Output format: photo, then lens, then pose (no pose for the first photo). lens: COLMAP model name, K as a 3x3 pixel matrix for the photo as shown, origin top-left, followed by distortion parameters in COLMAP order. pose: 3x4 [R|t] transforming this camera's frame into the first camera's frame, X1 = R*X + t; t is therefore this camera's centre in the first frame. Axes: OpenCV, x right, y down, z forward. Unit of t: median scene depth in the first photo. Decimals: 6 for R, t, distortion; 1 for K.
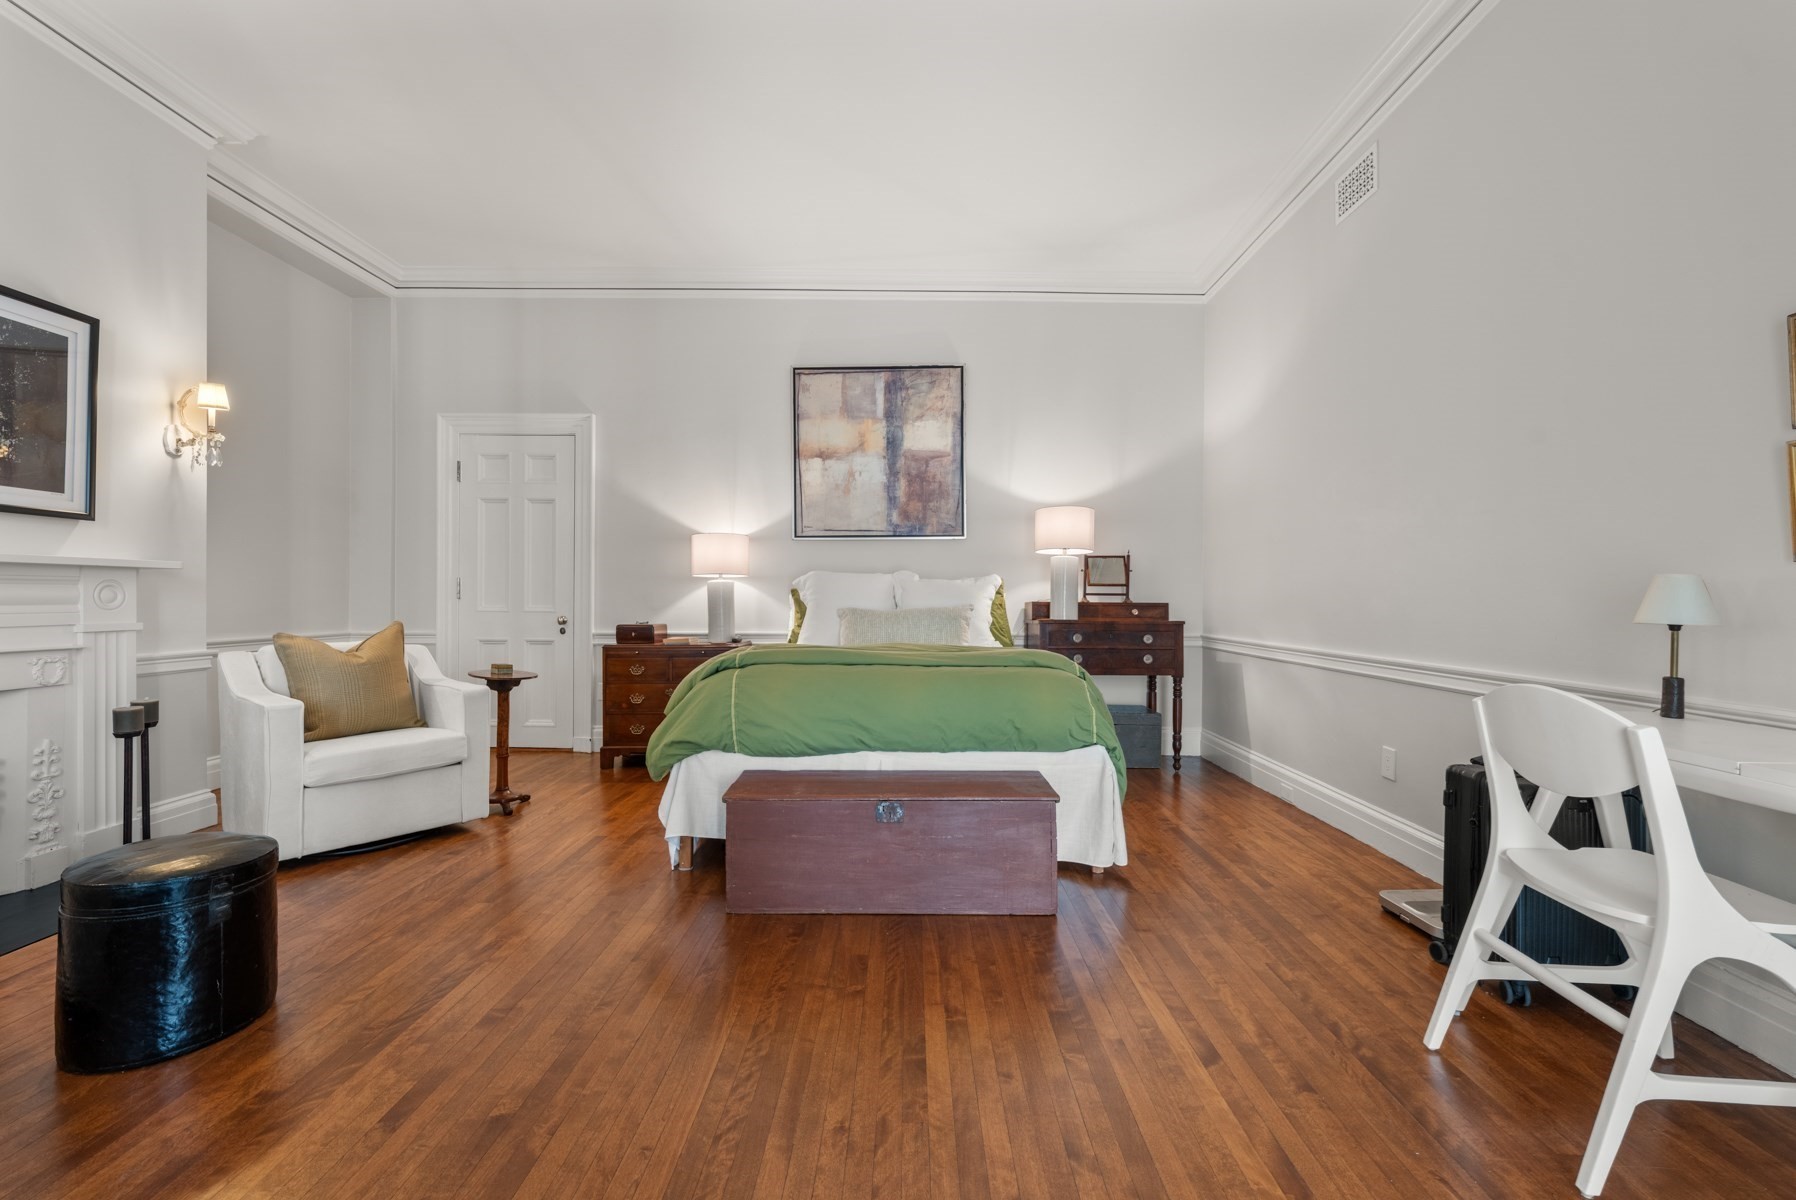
lens RADIAL K [[752.6, 0, 901.9], [0, 752.6, 598.1], [0, 0, 1]] dist [-0.002546, 0.000230]
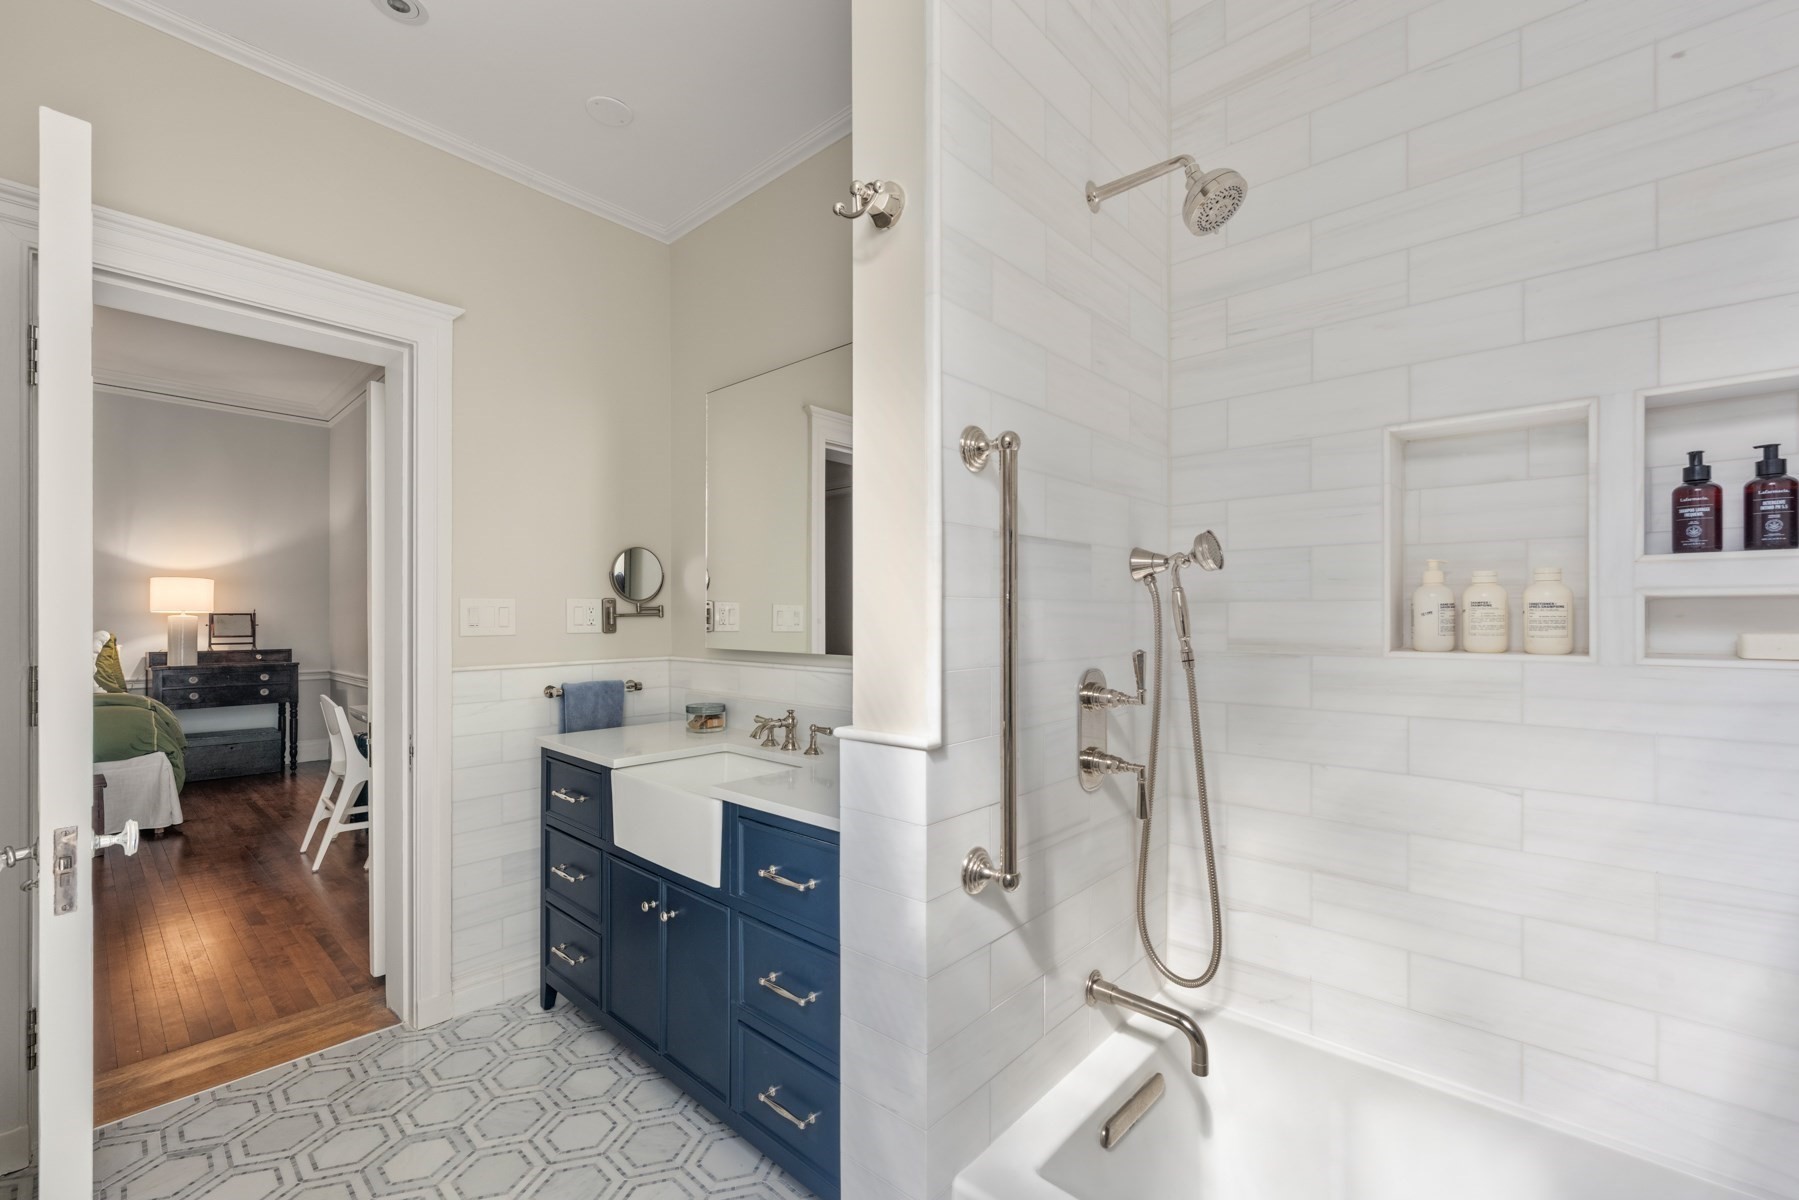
lens RADIAL K [[748.2, 0, 889.8], [0, 748.2, 617.2], [0, 0, 1]] dist [-0.002362, -0.000497]
pose [[0.659651, -0.004418, 0.751559, 0.058636], [0.005048, 0.999986, 0.001448, -0.048336], [-0.751555, 0.002839, 0.659664, -0.708545]]
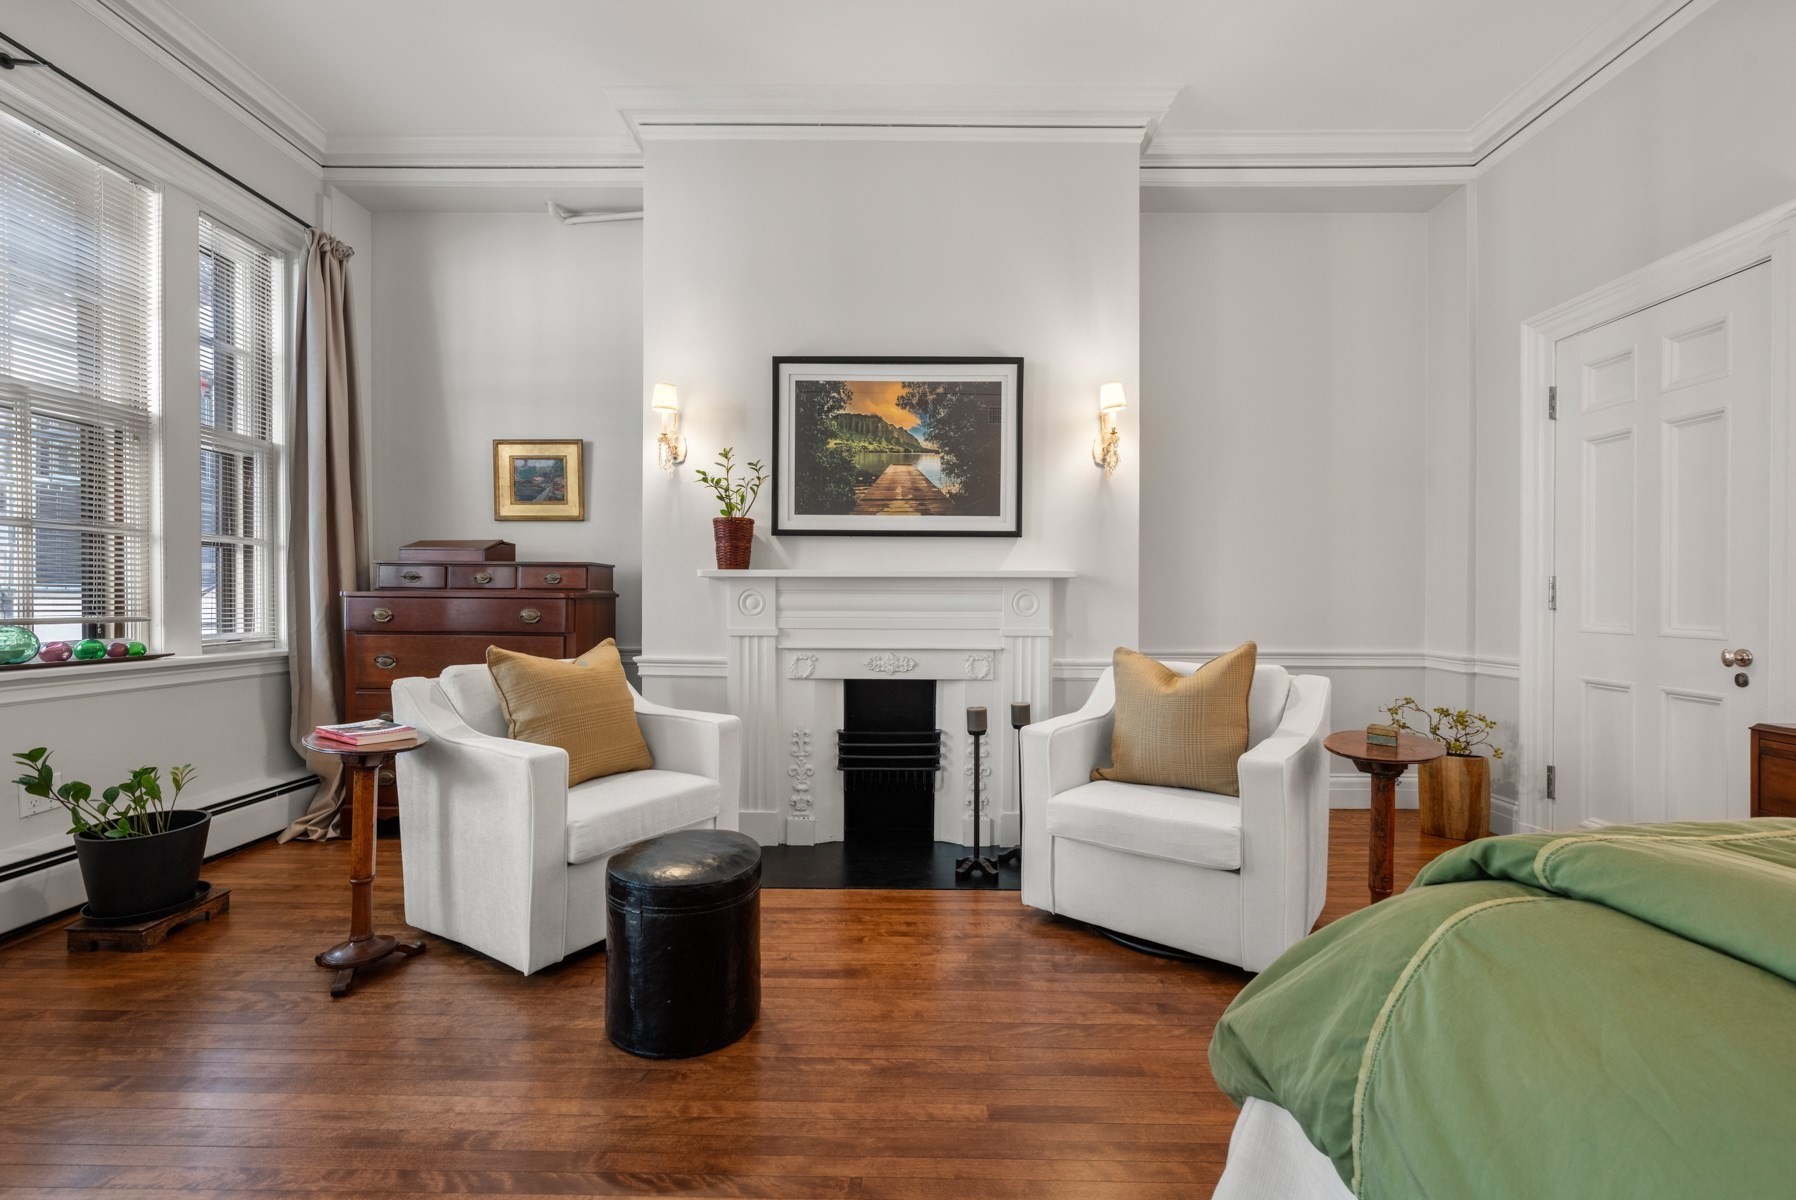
lens RADIAL K [[752.6, 0, 893.8], [0, 752.6, 597.0], [0, 0, 1]] dist [-0.002546, 0.000230]
pose [[-0.003384, -0.001063, -0.999994, 0.029368], [-0.003601, 0.999993, -0.001051, -0.006719], [0.999988, 0.003597, -0.003388, 0.464083]]
